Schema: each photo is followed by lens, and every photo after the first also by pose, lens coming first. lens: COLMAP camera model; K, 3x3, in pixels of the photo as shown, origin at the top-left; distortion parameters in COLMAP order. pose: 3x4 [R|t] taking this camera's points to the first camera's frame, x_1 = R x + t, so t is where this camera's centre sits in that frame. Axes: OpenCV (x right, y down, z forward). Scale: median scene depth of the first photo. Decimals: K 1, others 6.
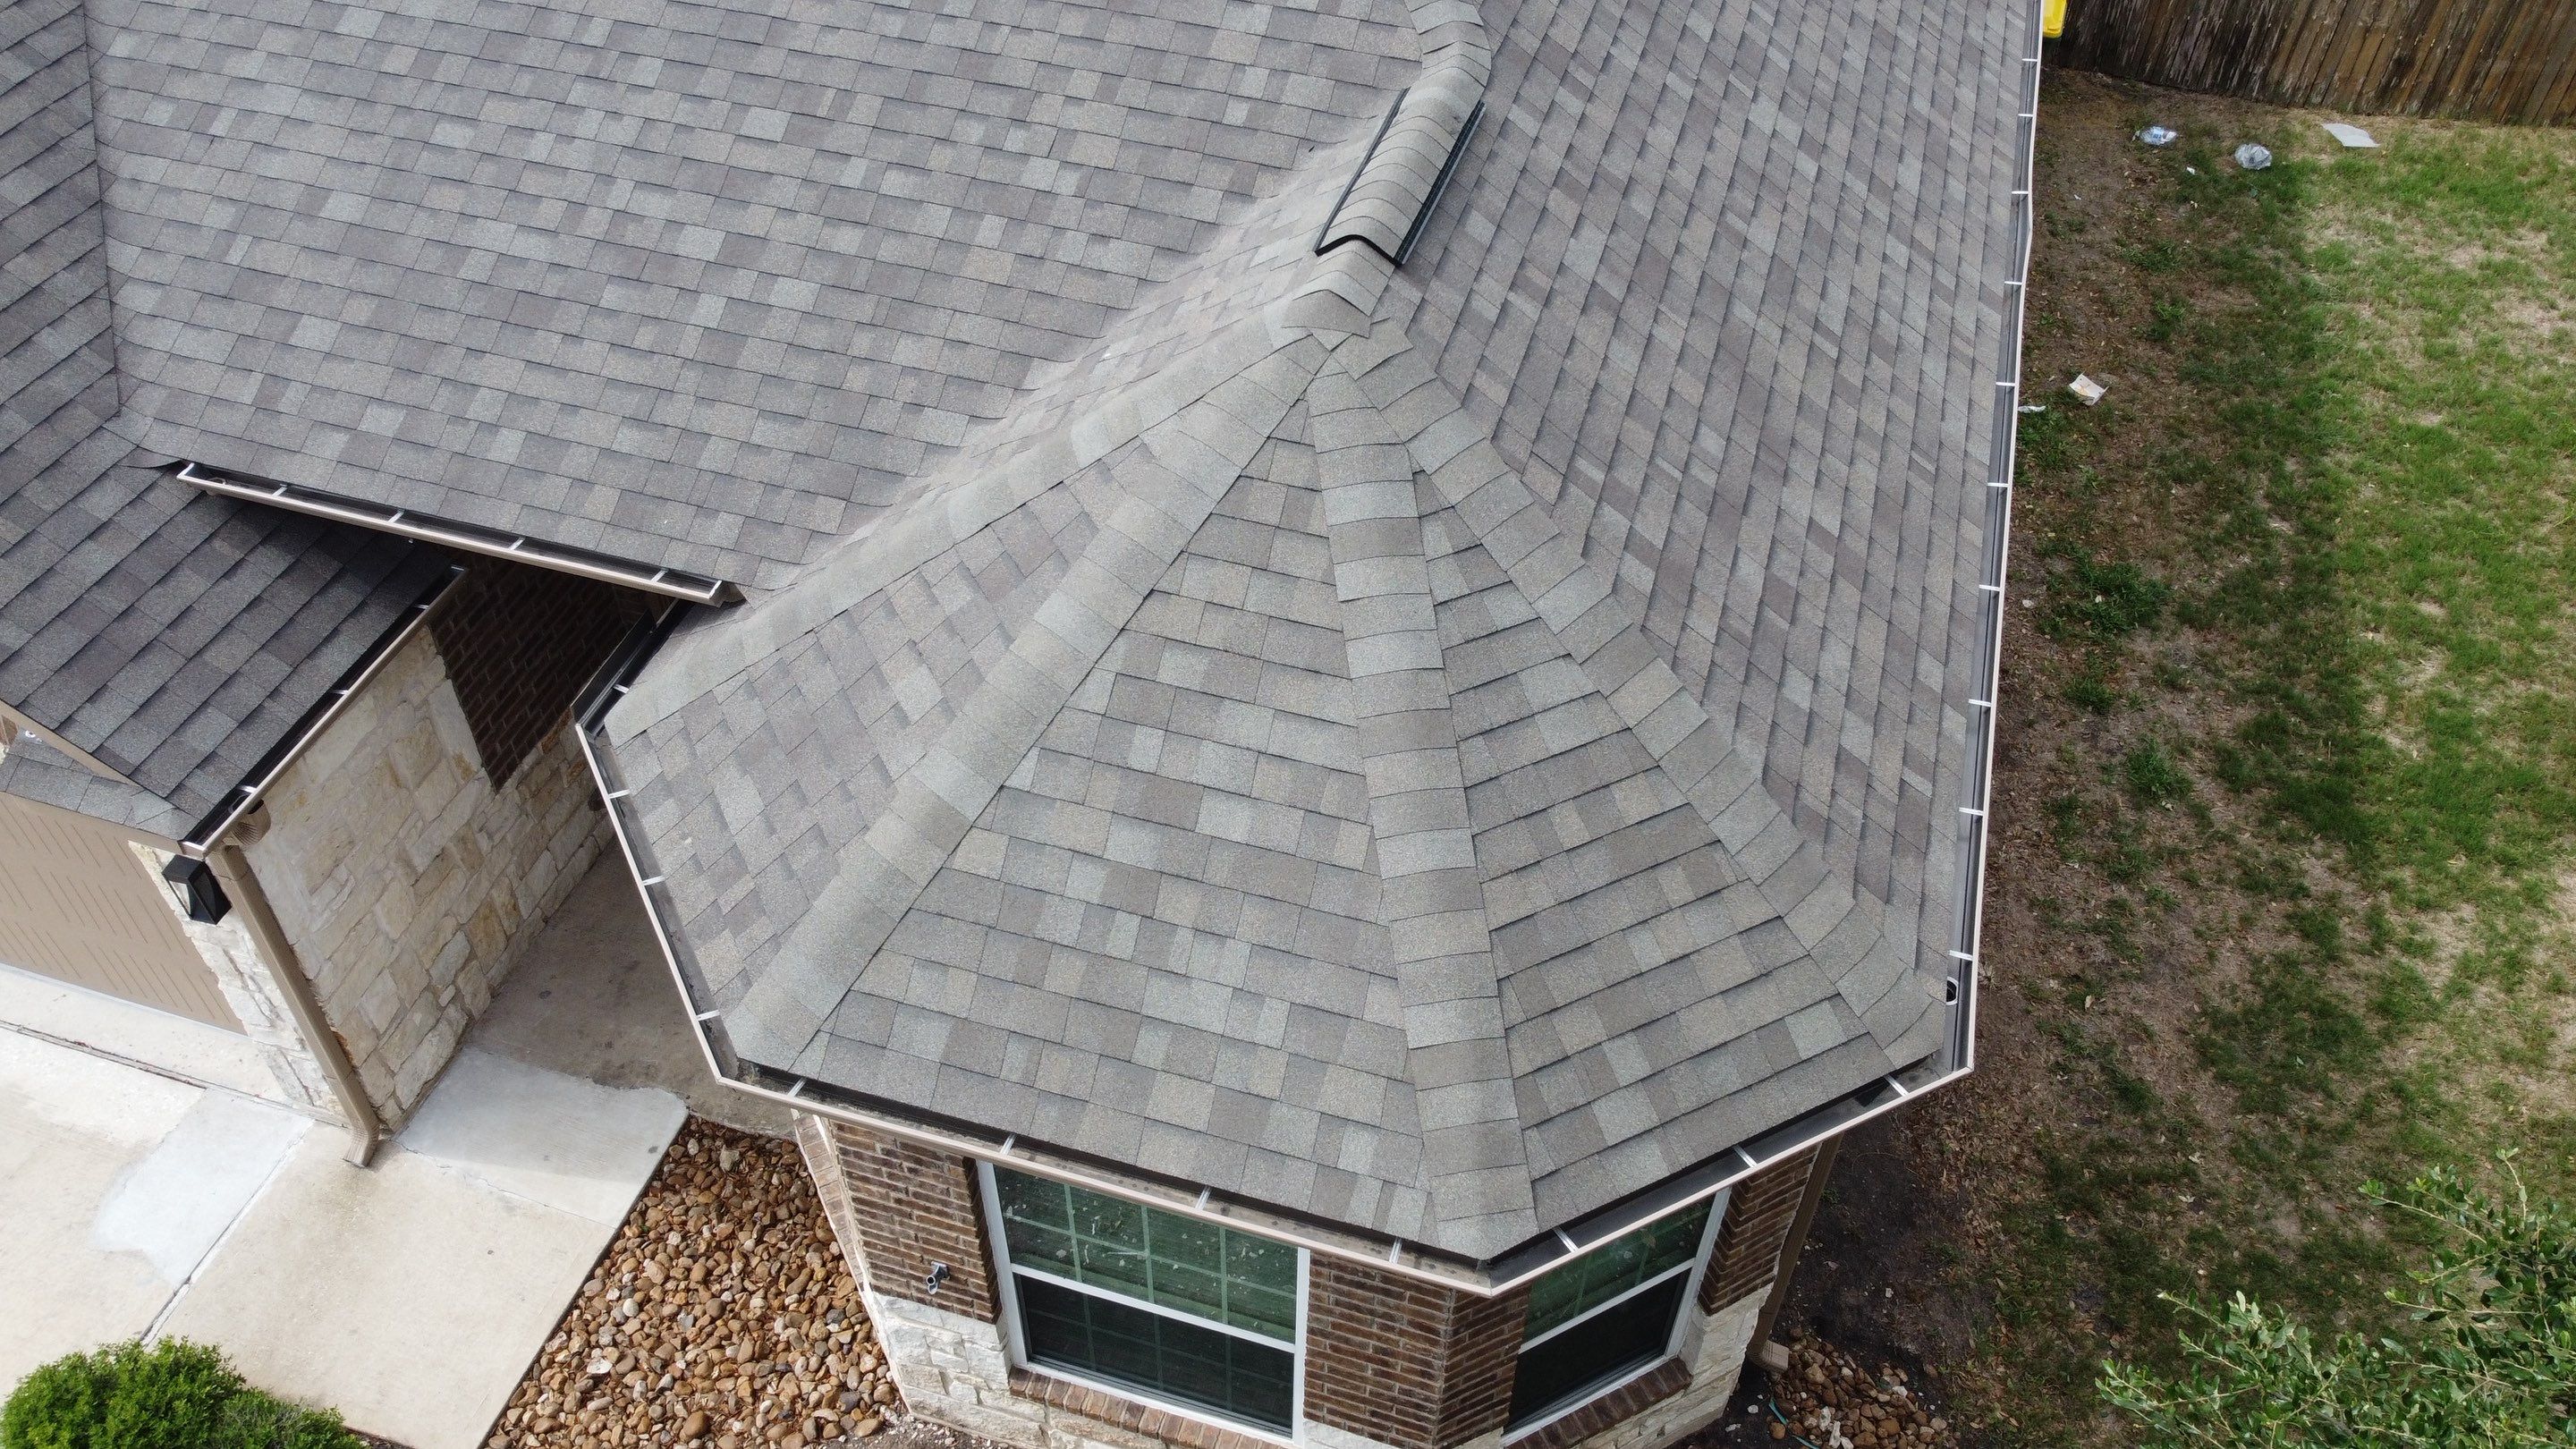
lens RADIAL K [[1951.4, 0, 1287.9], [0, 1951.4, 733.7], [0, 0, 1]] dist [0.008773, -0.019058]
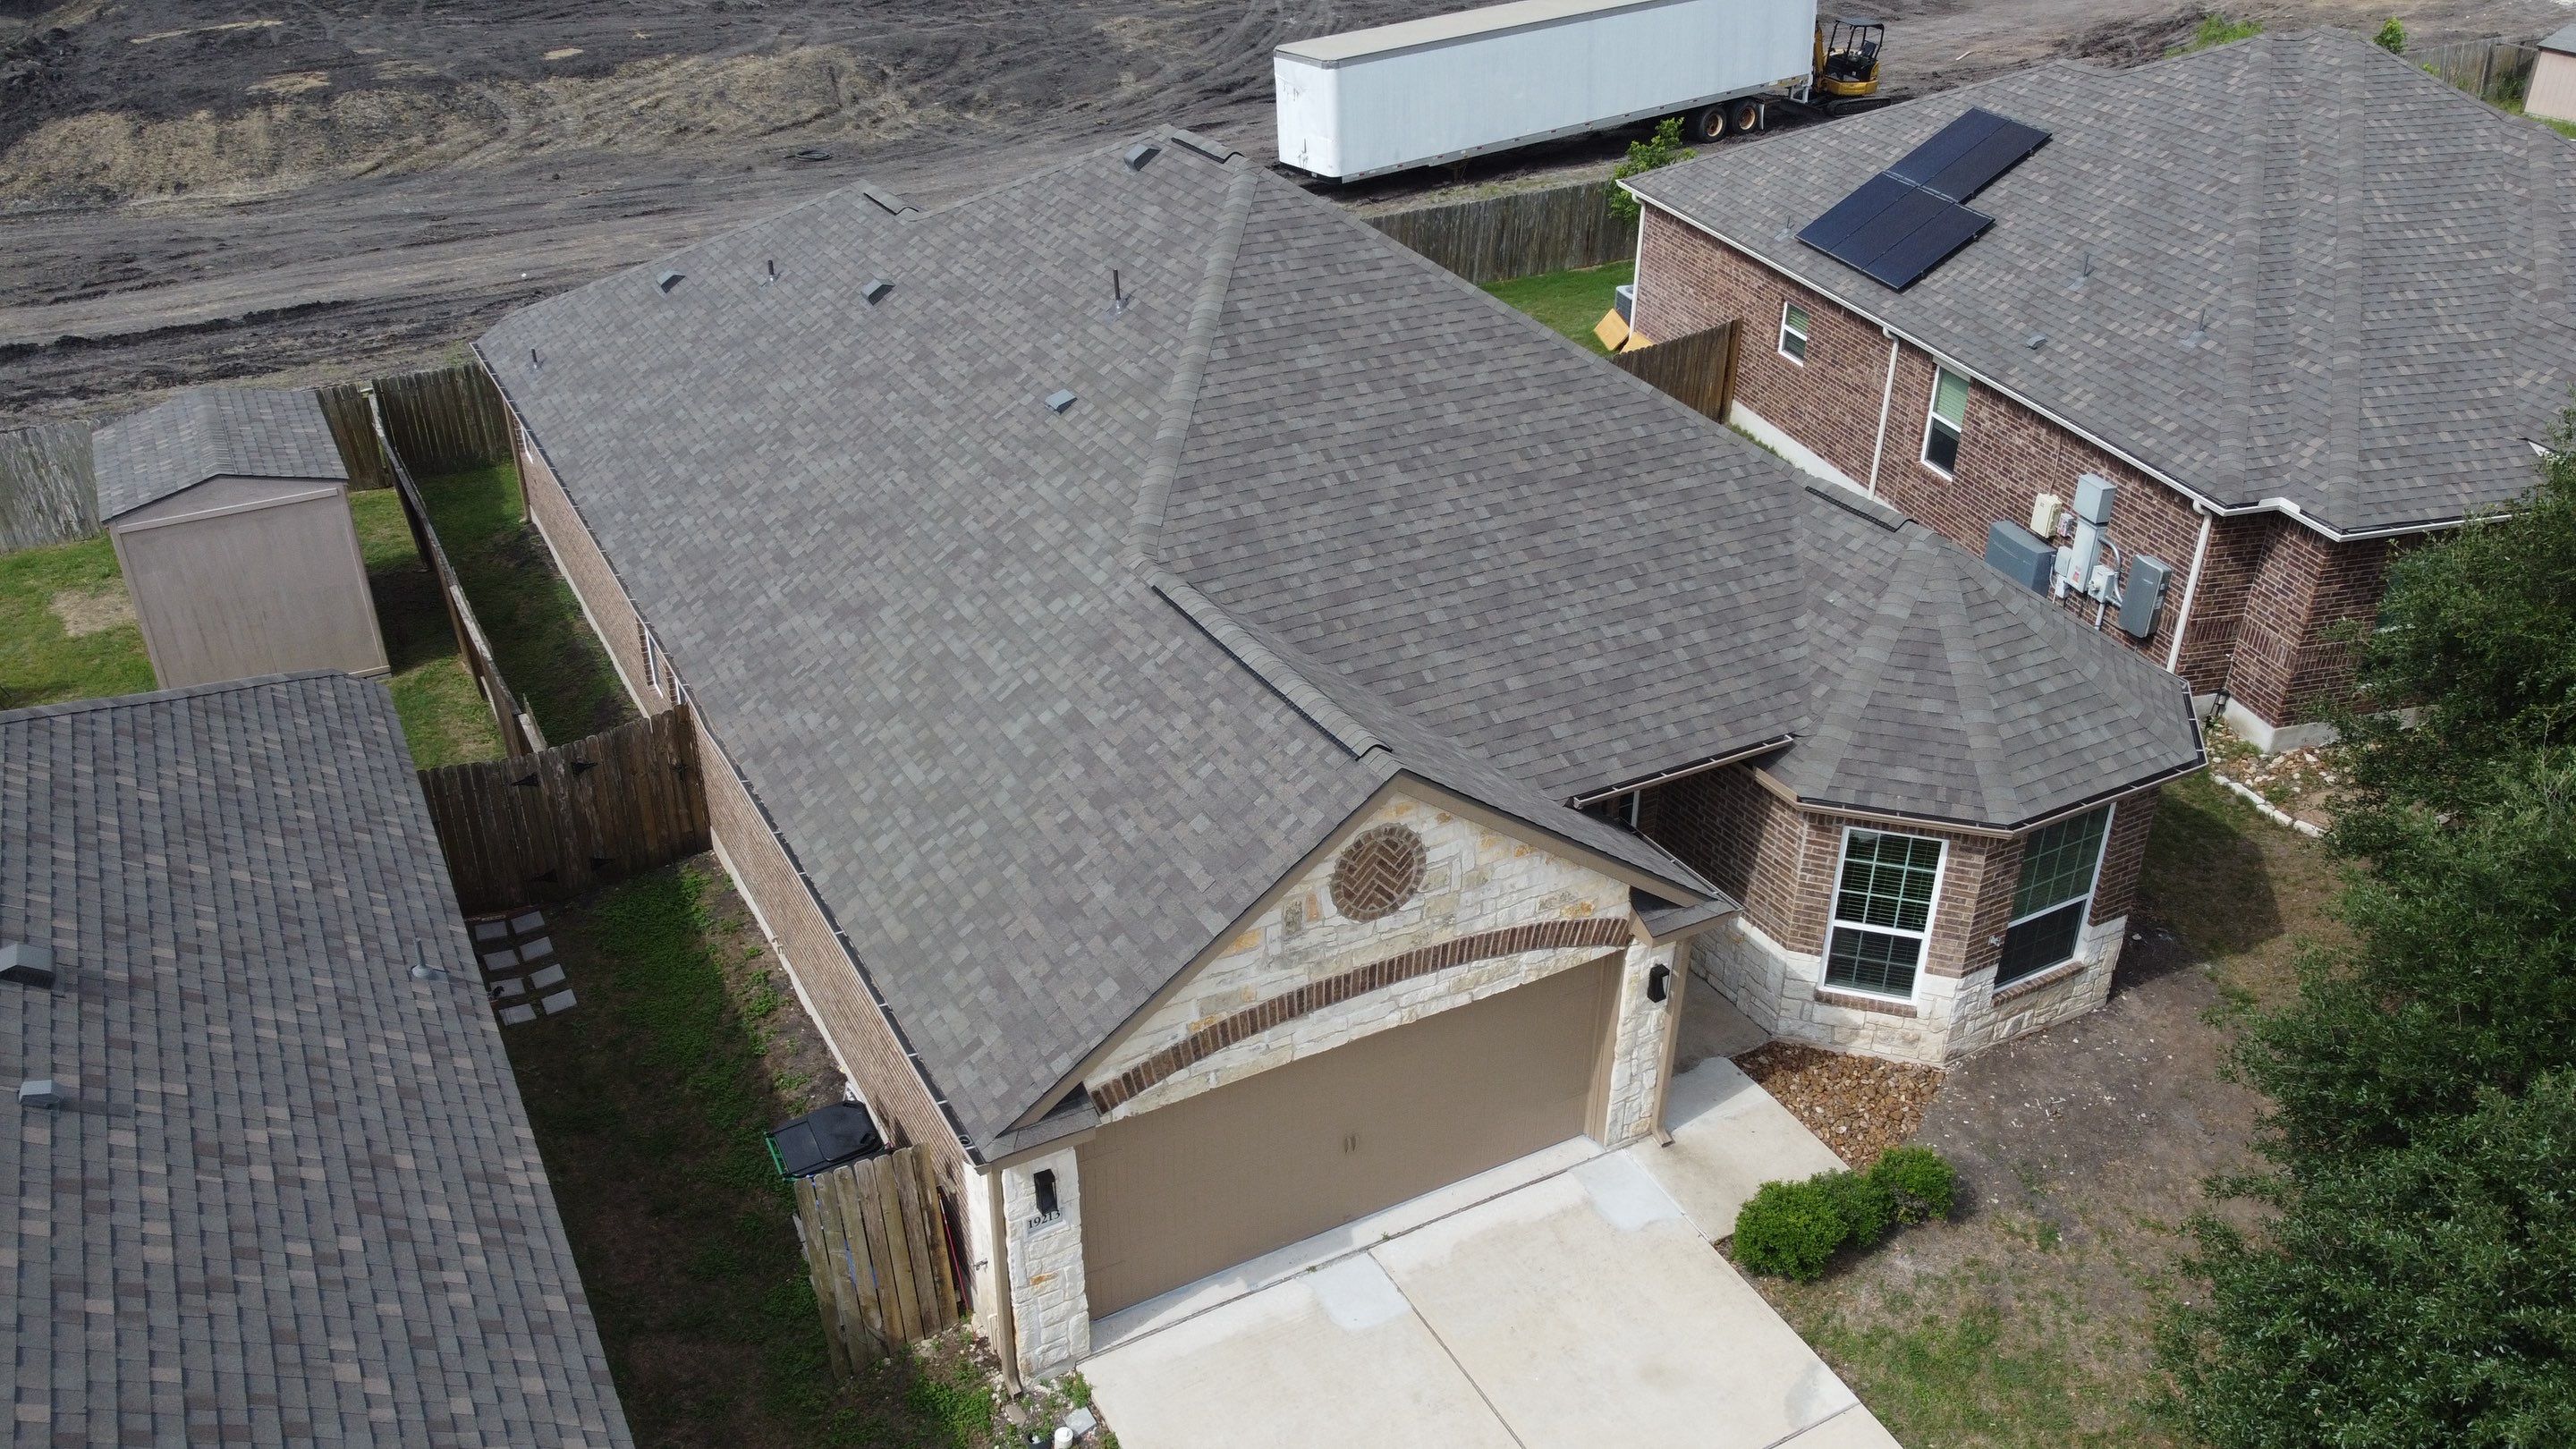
lens RADIAL K [[1951.4, 0, 1281.9], [0, 1951.4, 745.4], [0, 0, 1]] dist [0.008773, -0.019058]
pose [[0.697495, -0.355434, 0.622227, -2.015280], [0.507933, 0.857728, -0.079416, -0.173463], [-0.505474, 0.371442, 0.778798, -0.498100]]
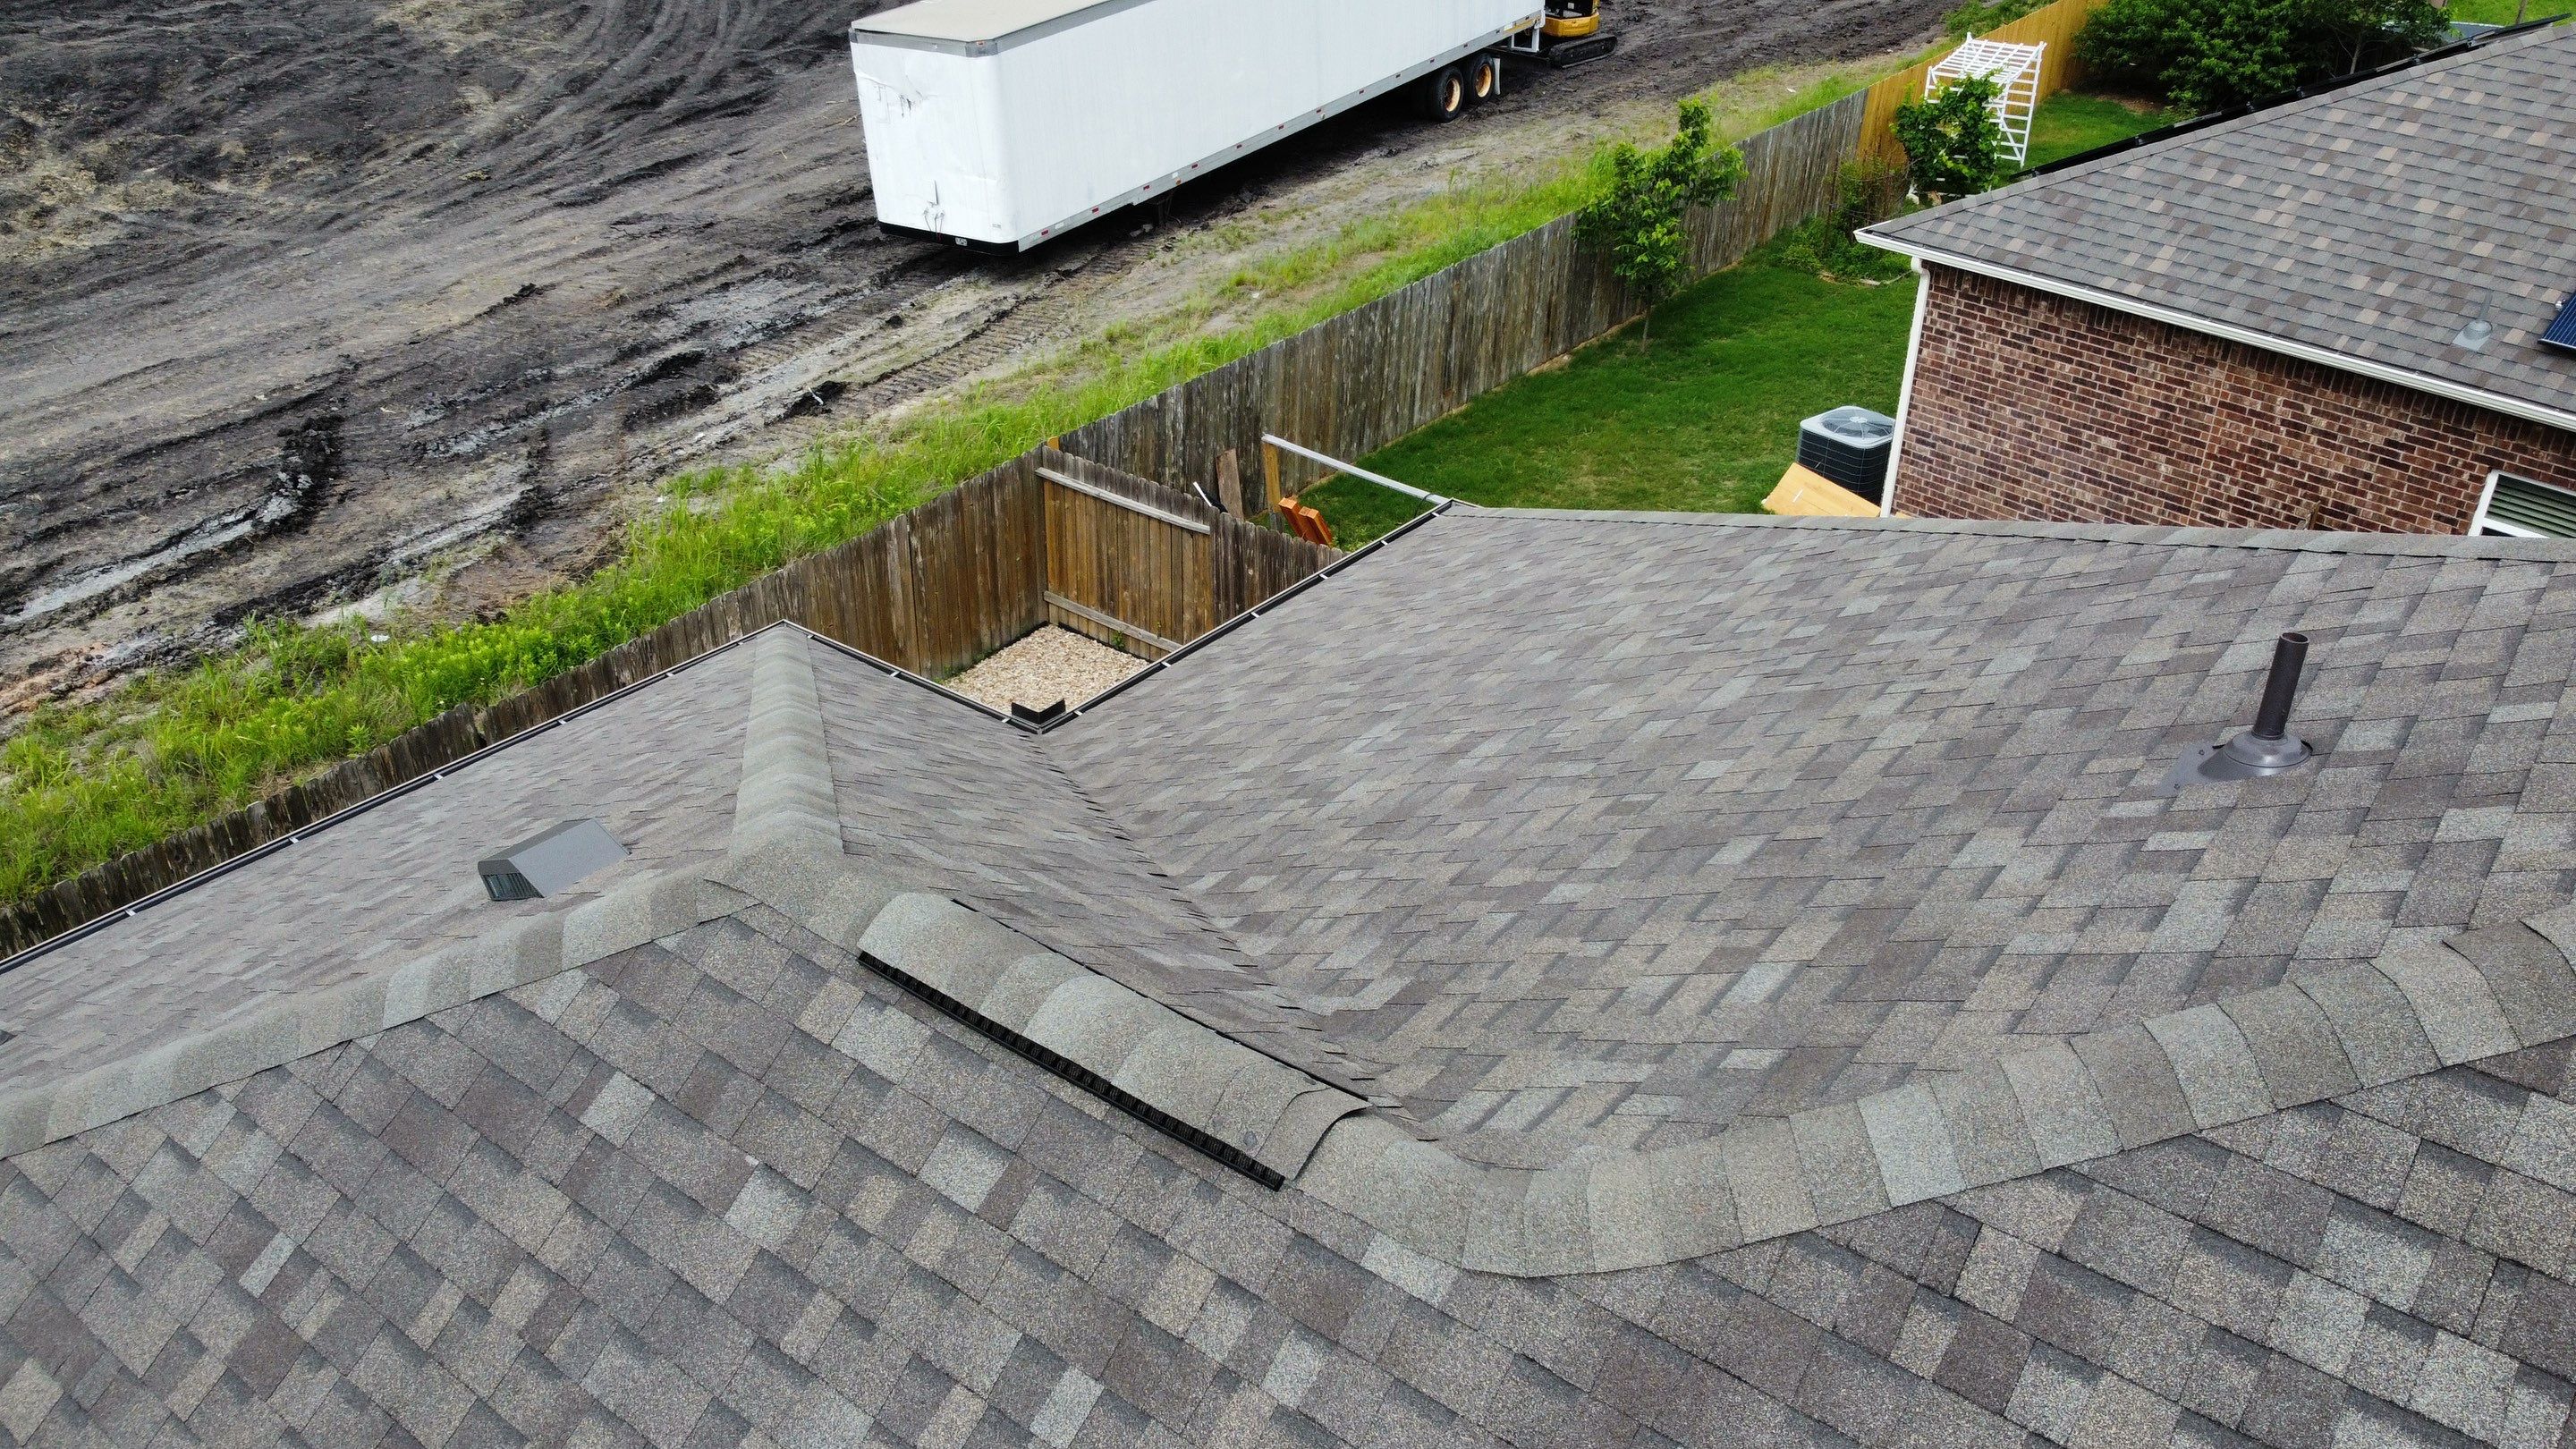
lens RADIAL K [[1951.4, 0, 1284.3], [0, 1951.4, 734.9], [0, 0, 1]] dist [0.008773, -0.019058]
pose [[0.354673, -0.472847, 0.806612, -0.587319], [0.658645, 0.738663, 0.143404, -1.578834], [-0.663622, 0.480409, 0.573422, 1.533412]]
